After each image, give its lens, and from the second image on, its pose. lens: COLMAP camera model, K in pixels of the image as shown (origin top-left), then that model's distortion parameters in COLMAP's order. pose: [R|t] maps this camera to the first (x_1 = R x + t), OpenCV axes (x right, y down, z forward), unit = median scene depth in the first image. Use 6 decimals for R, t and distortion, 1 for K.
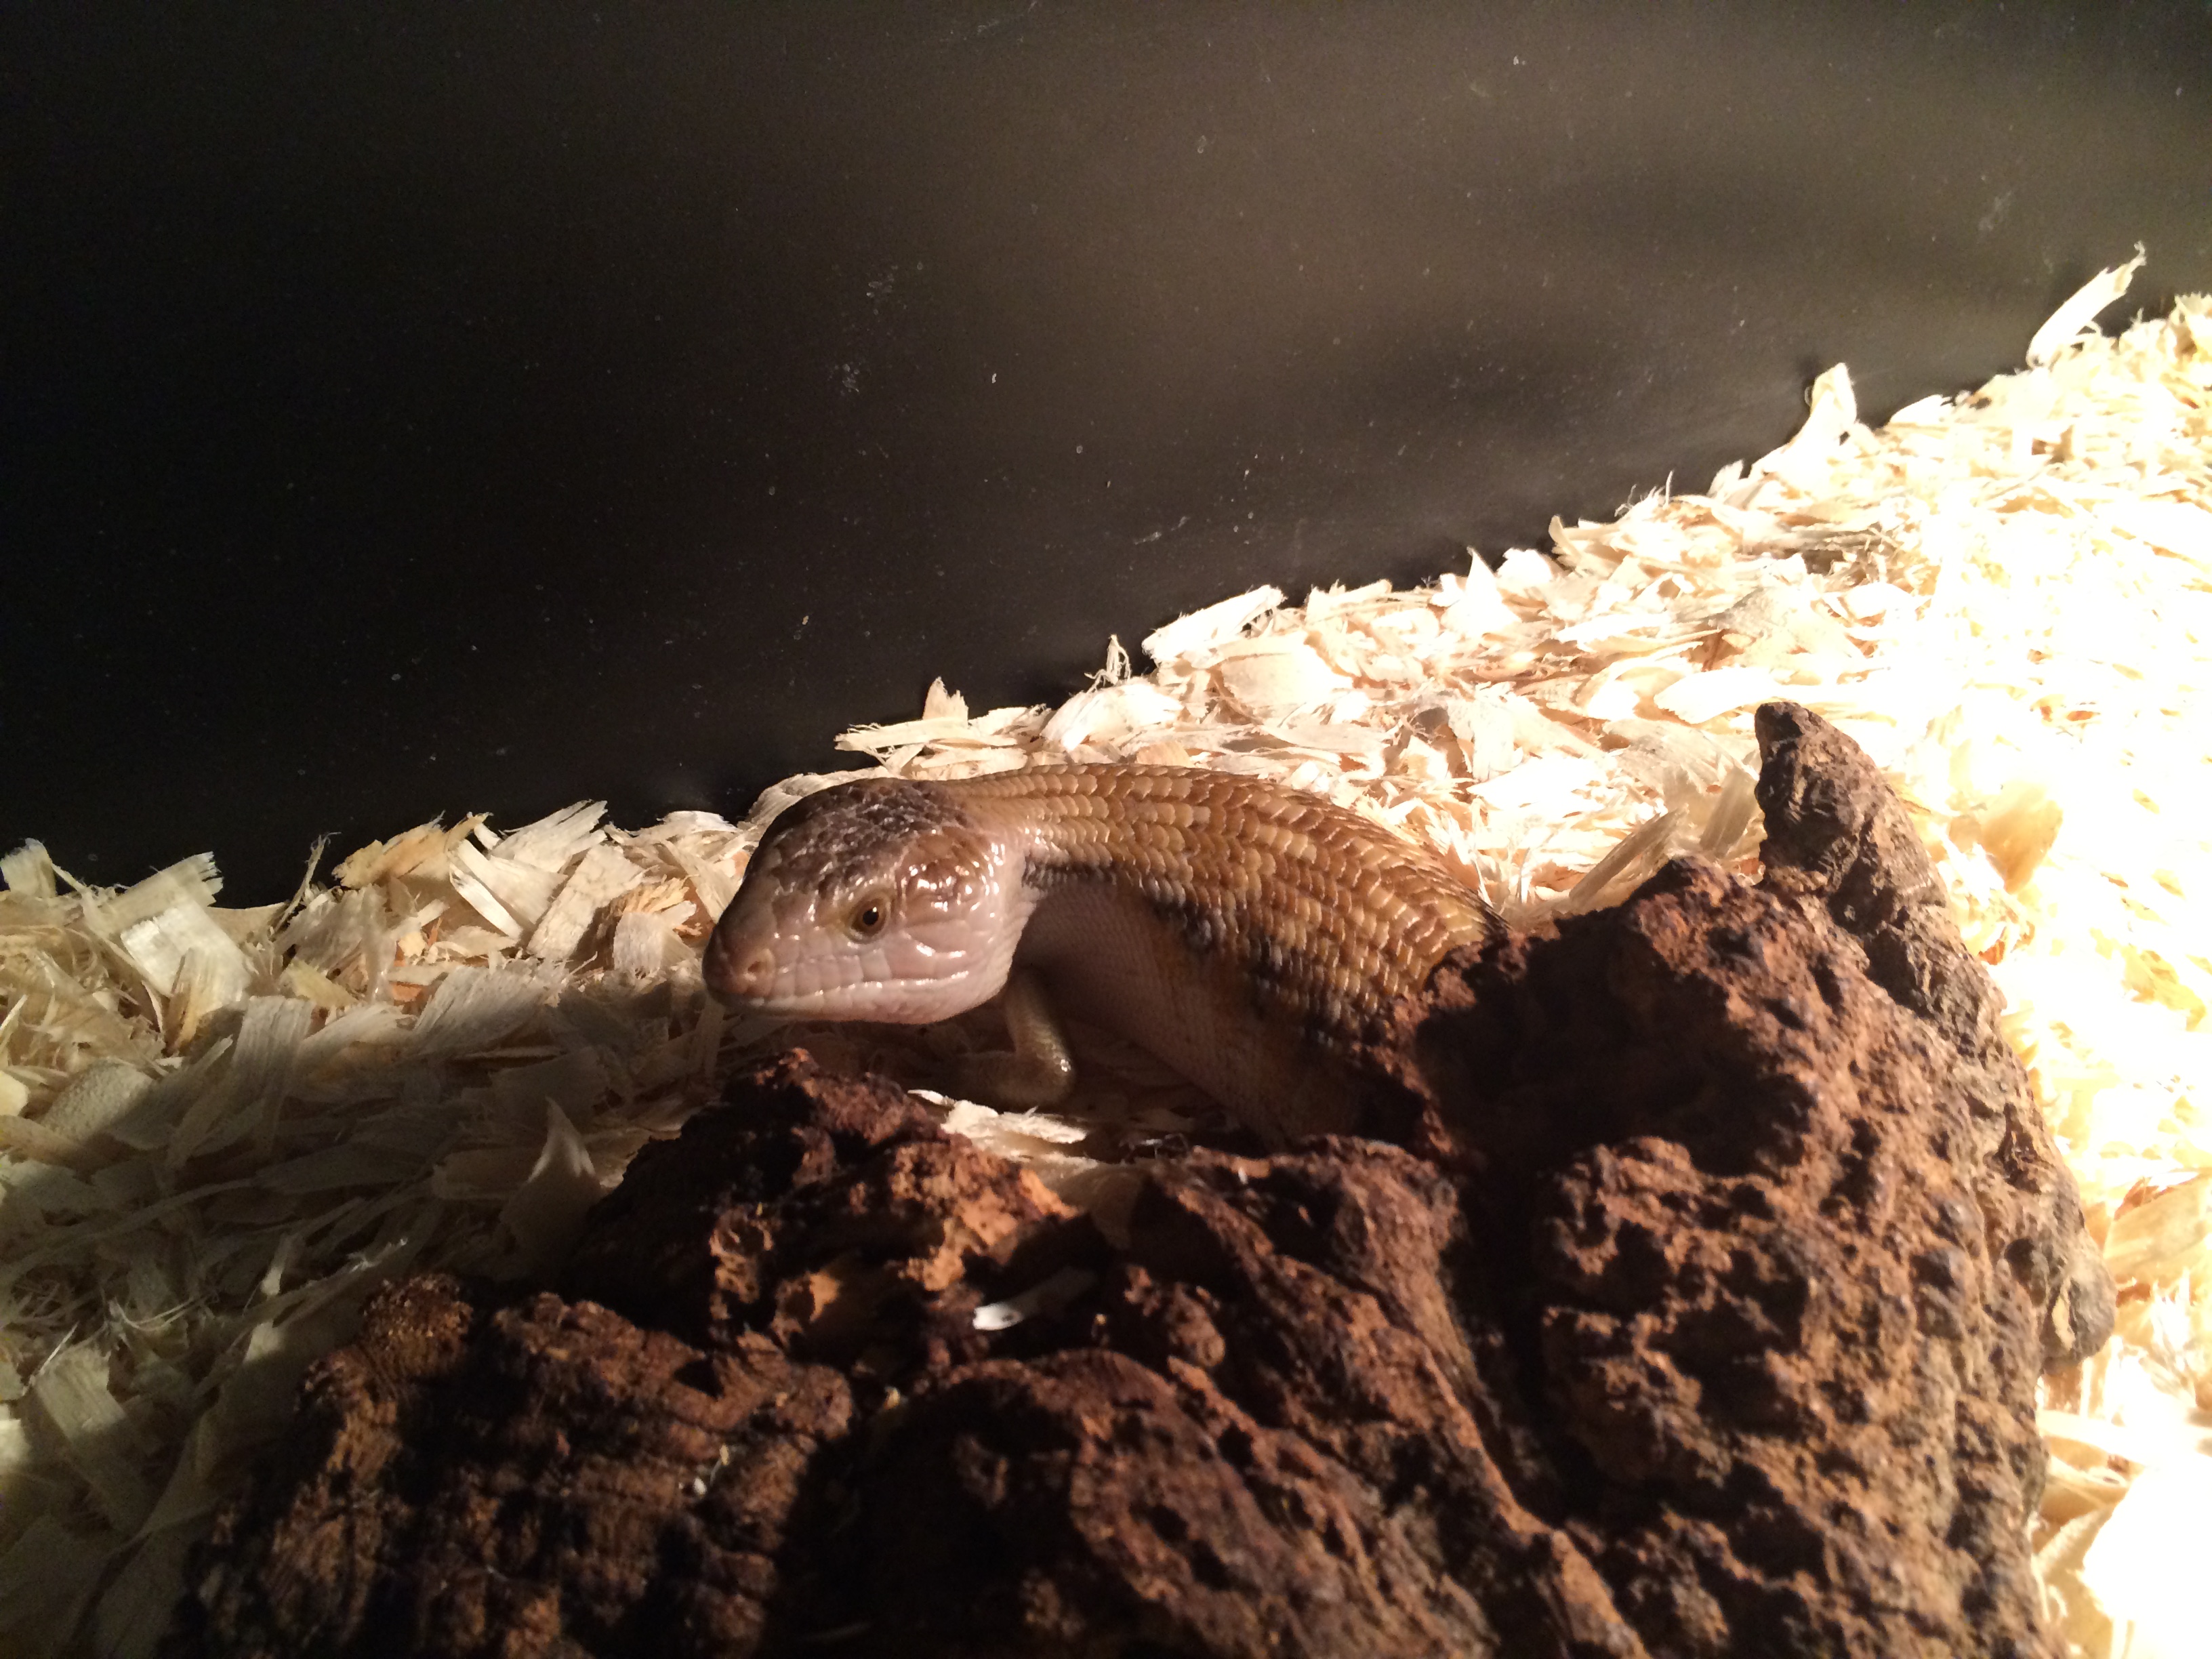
lens RADIAL K [[1909.3, 0, 1095.3], [0, 1909.3, 798.2], [0, 0, 1]] dist [0.098777, -0.173192]
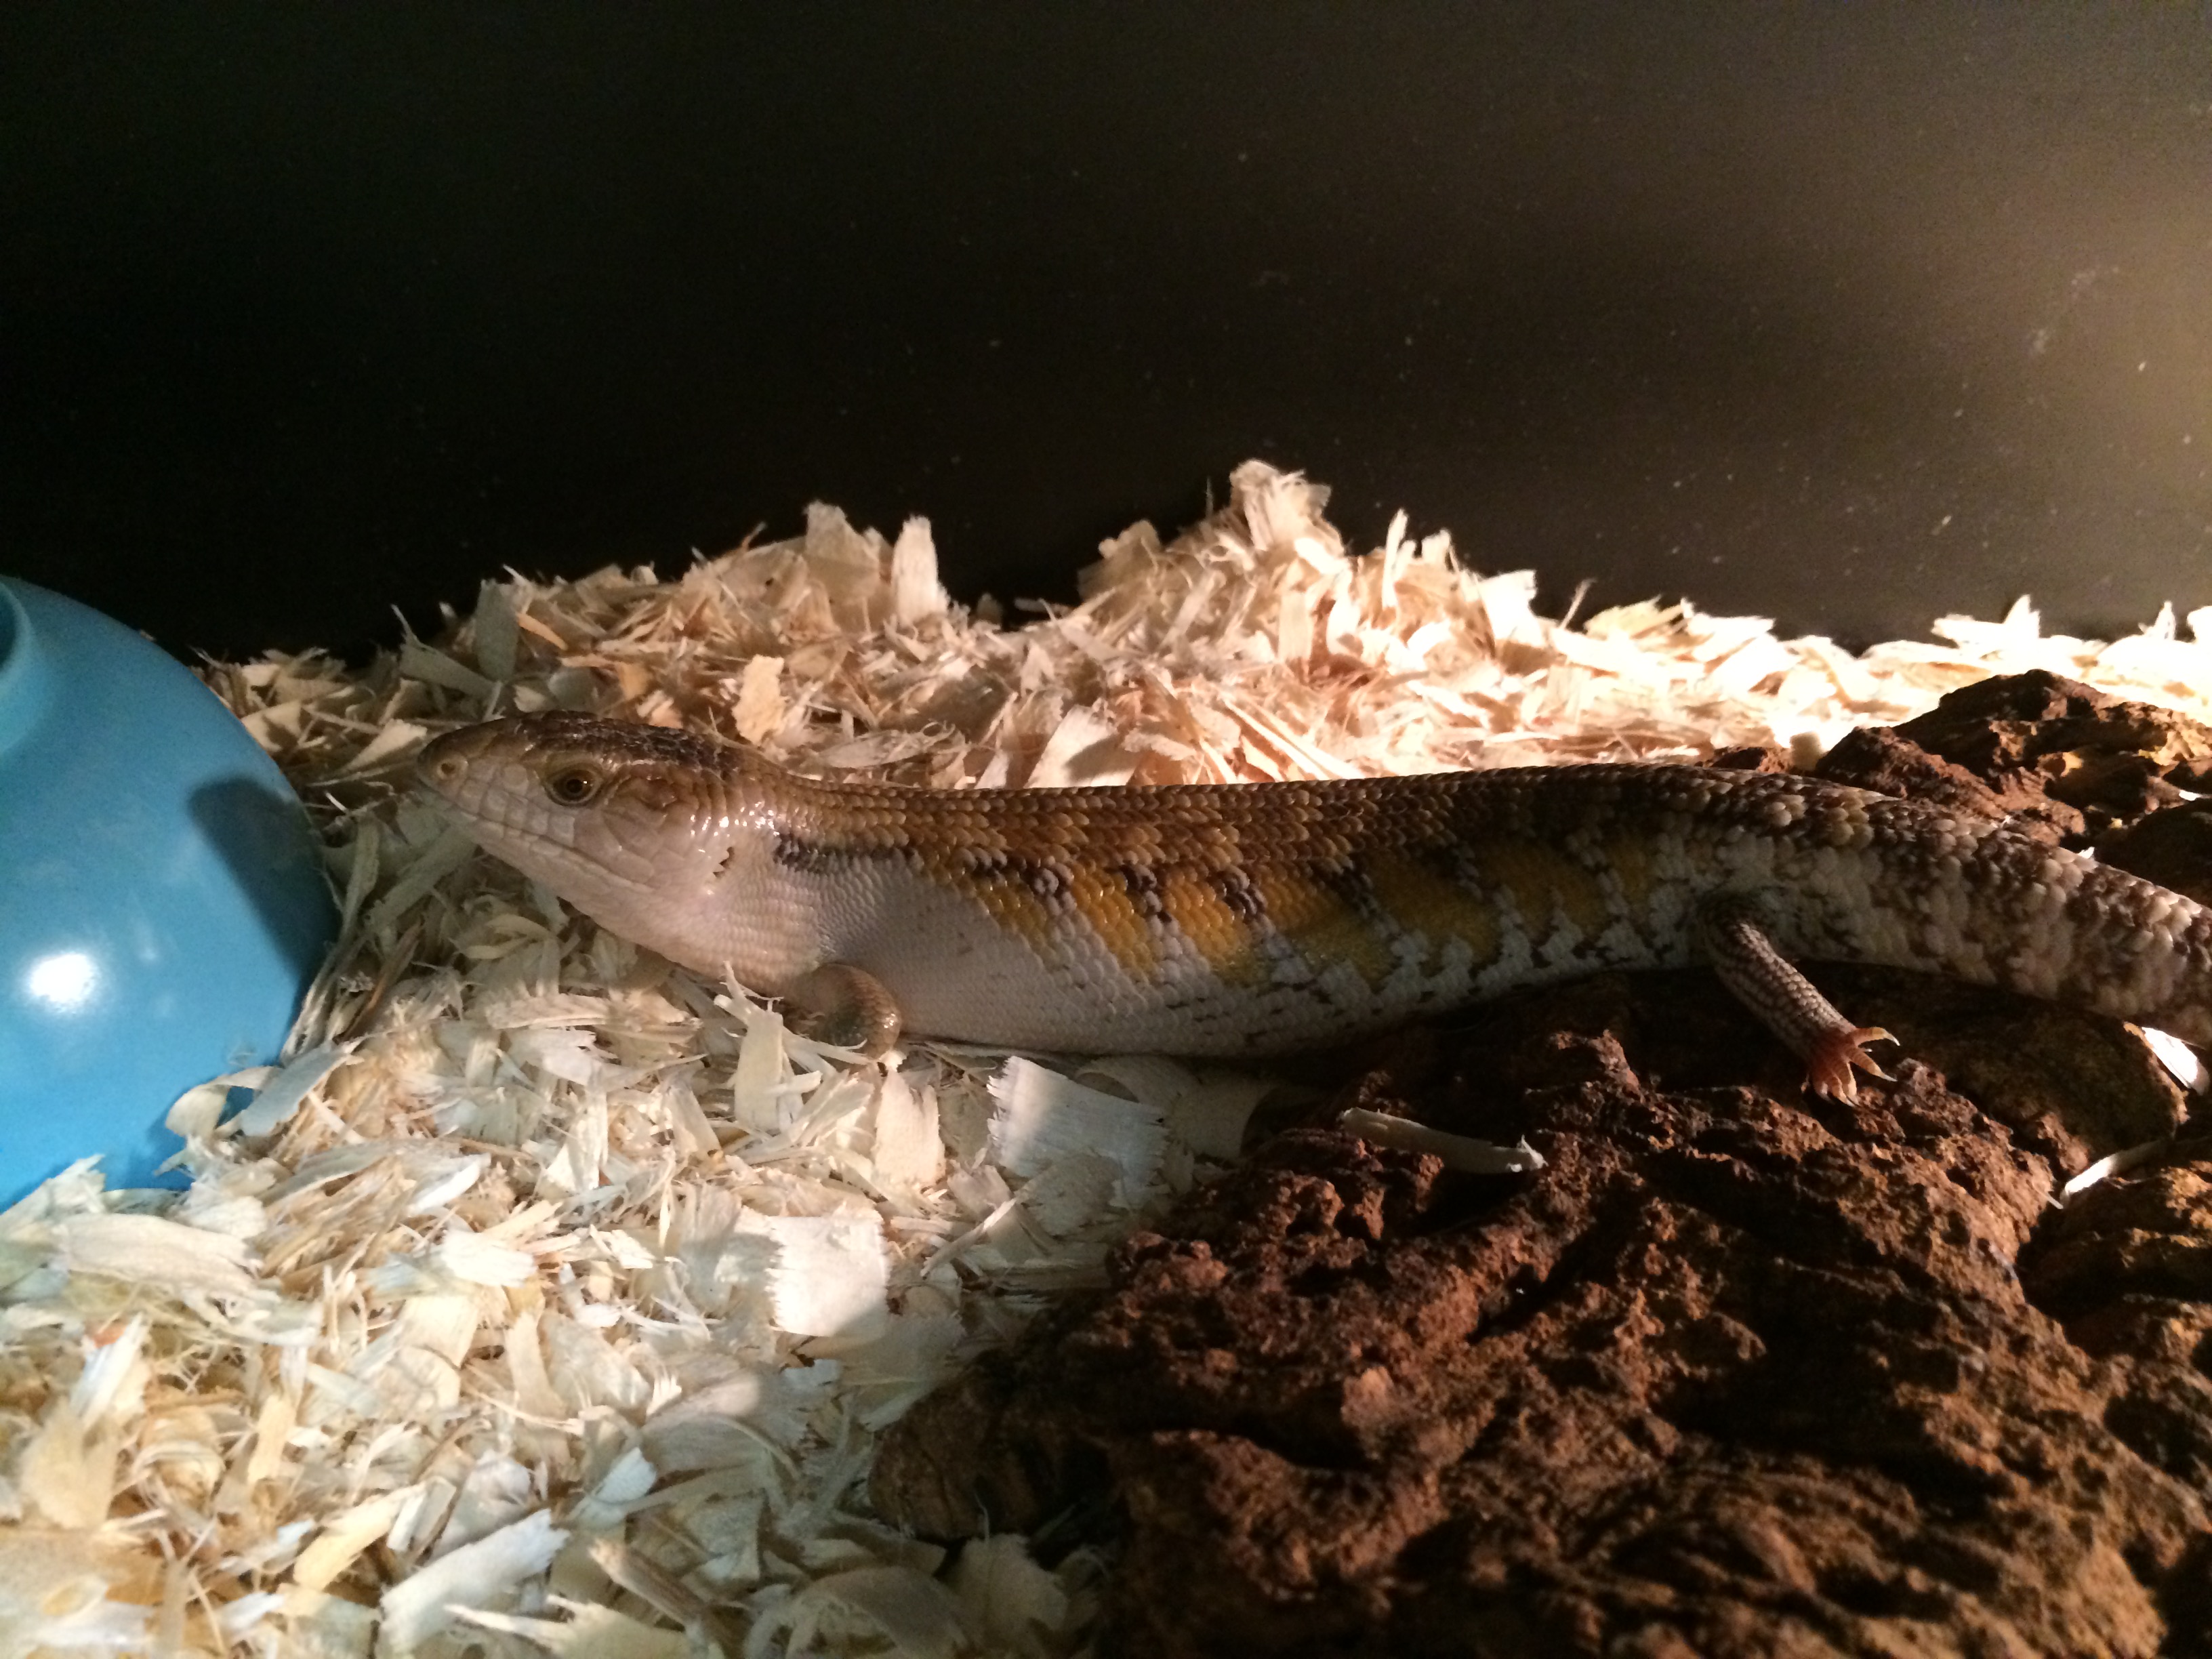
lens RADIAL K [[1903.3, 0, 1079.2], [0, 1903.3, 818.7], [0, 0, 1]] dist [0.089962, -0.151389]
pose [[0.915035, 0.207616, -0.345840, -0.331553], [-0.253796, 0.962723, -0.093556, 0.659793], [0.313525, 0.173380, 0.933617, -0.713778]]
